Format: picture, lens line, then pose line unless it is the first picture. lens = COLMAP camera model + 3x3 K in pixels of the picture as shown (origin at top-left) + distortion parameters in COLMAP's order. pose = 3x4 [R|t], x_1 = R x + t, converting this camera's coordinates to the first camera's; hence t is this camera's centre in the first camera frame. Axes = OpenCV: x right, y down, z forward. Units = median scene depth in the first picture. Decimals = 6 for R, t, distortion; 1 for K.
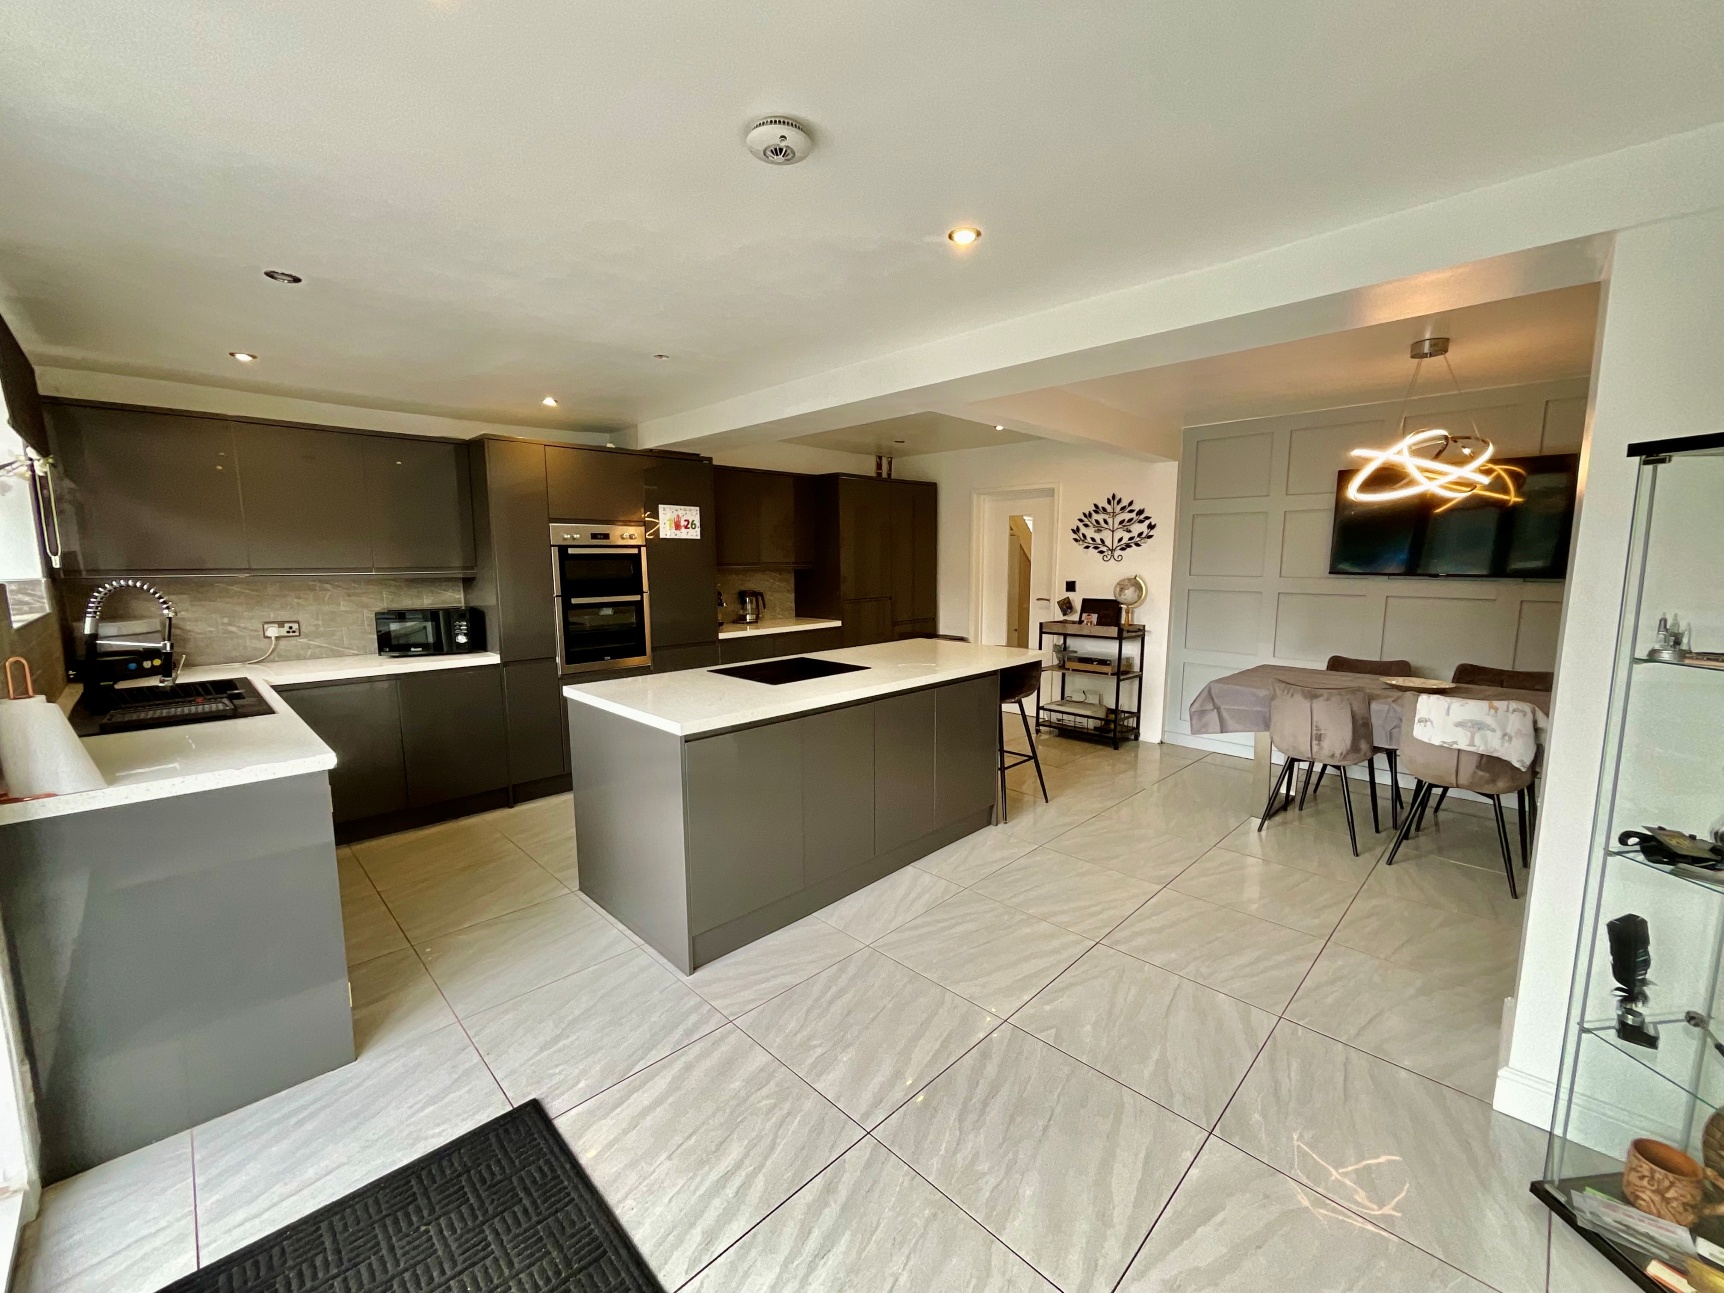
lens RADIAL K [[696.3, 0, 853.9], [0, 696.3, 650.4], [0, 0, 1]] dist [-0.000398, 0.000060]
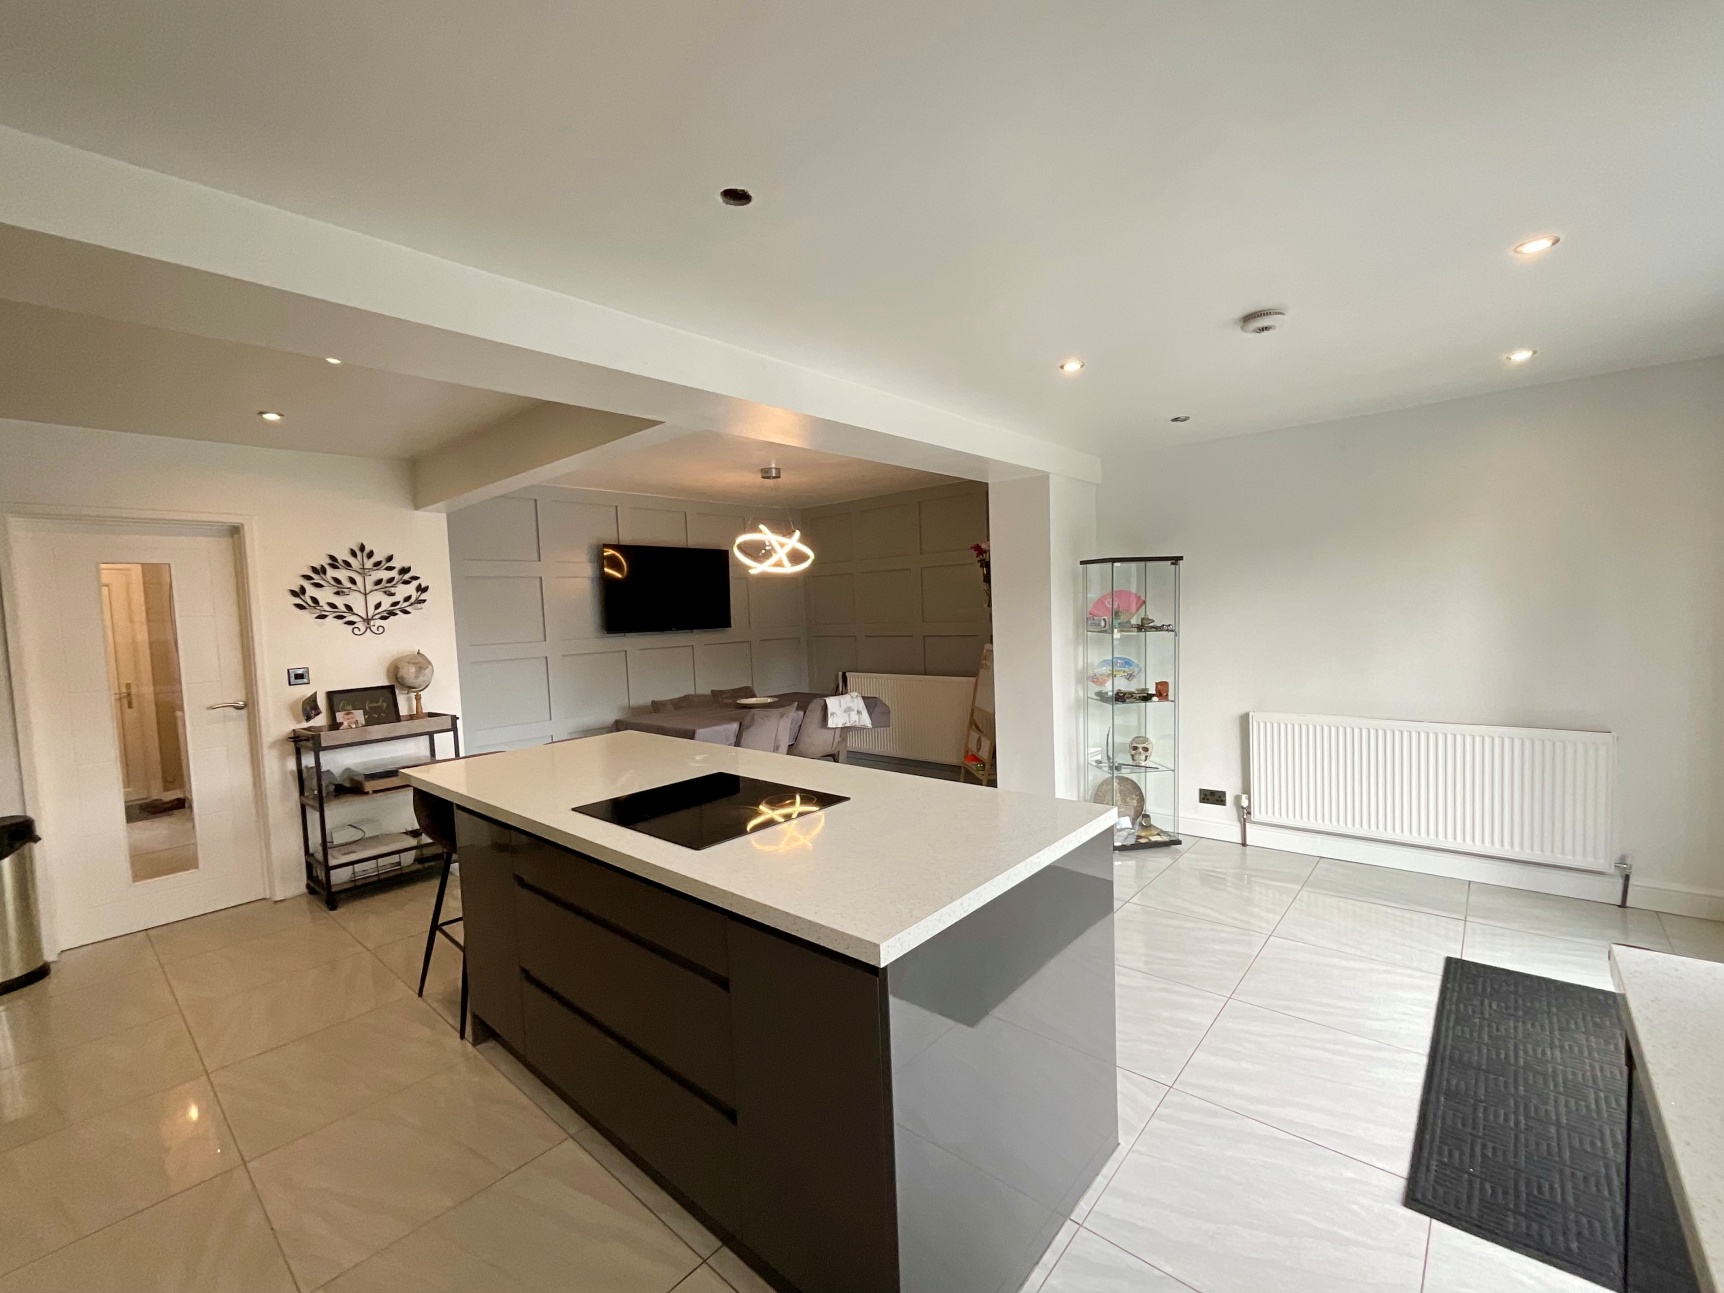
lens RADIAL K [[747.6, 0, 858.7], [0, 747.6, 648.1], [0, 0, 1]] dist [-0.000136, 0.000447]
pose [[-0.080500, -0.048898, 0.995554, -0.641906], [0.175286, 0.982536, 0.062432, -0.105309], [-0.981221, 0.179533, -0.070523, 0.795416]]
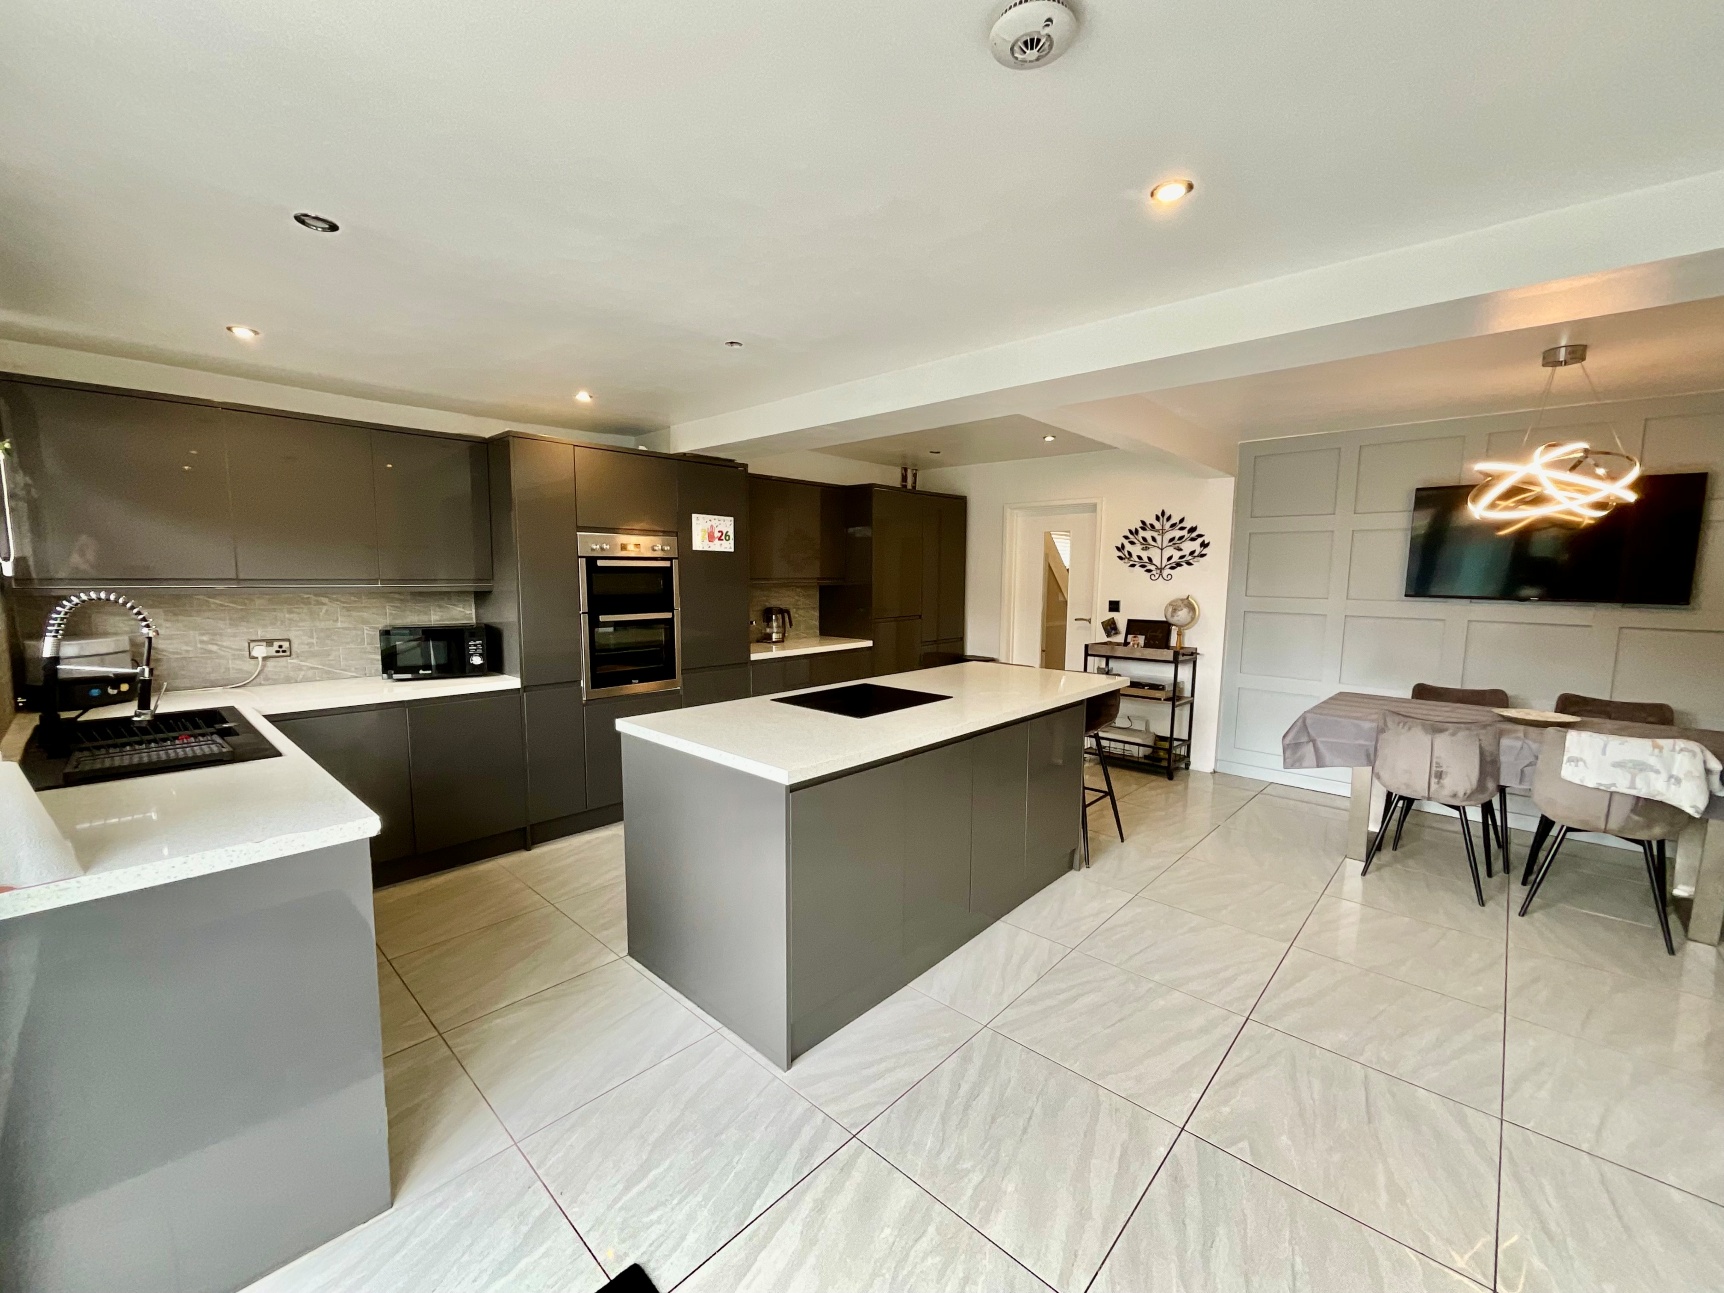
lens RADIAL K [[696.3, 0, 853.9], [0, 696.3, 650.4], [0, 0, 1]] dist [-0.000398, 0.000060]
pose [[0.999189, 0.006795, 0.039684, -0.122538], [-0.005909, 0.999732, -0.022404, -0.012386], [-0.039825, 0.022151, 0.998961, 0.095973]]
